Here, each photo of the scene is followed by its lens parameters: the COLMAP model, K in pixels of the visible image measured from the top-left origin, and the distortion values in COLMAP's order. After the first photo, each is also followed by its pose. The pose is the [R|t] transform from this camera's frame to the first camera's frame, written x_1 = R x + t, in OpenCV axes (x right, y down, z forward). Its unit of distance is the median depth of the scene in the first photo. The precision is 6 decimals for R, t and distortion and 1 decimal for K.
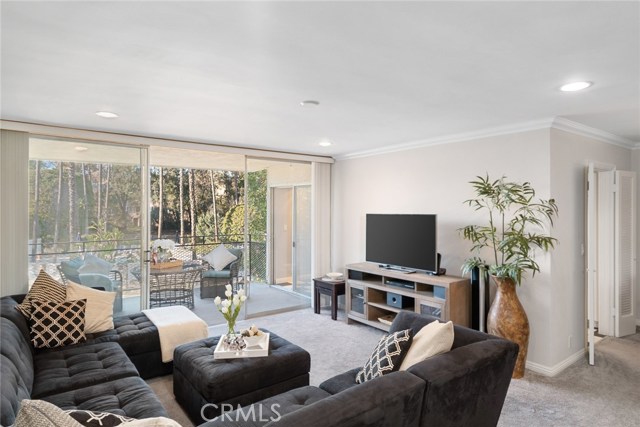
lens RADIAL K [[376.3, 0, 311.8], [0, 376.3, 208.0], [0, 0, 1]] dist [0.003393, 0.001392]
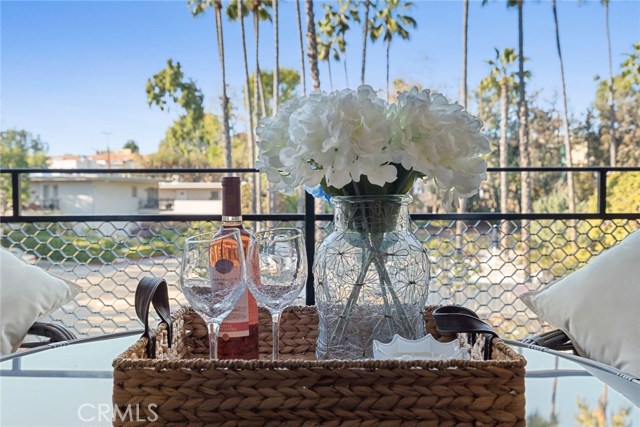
lens RADIAL K [[636.7, 0, 323.3], [0, 636.7, 241.2], [0, 0, 1]] dist [-0.019506, 0.000000]
pose [[0.820252, 0.042053, -0.570454, -0.355603], [0.000347, 0.997257, 0.074015, 0.126324], [0.572002, -0.060909, 0.817988, 1.007820]]
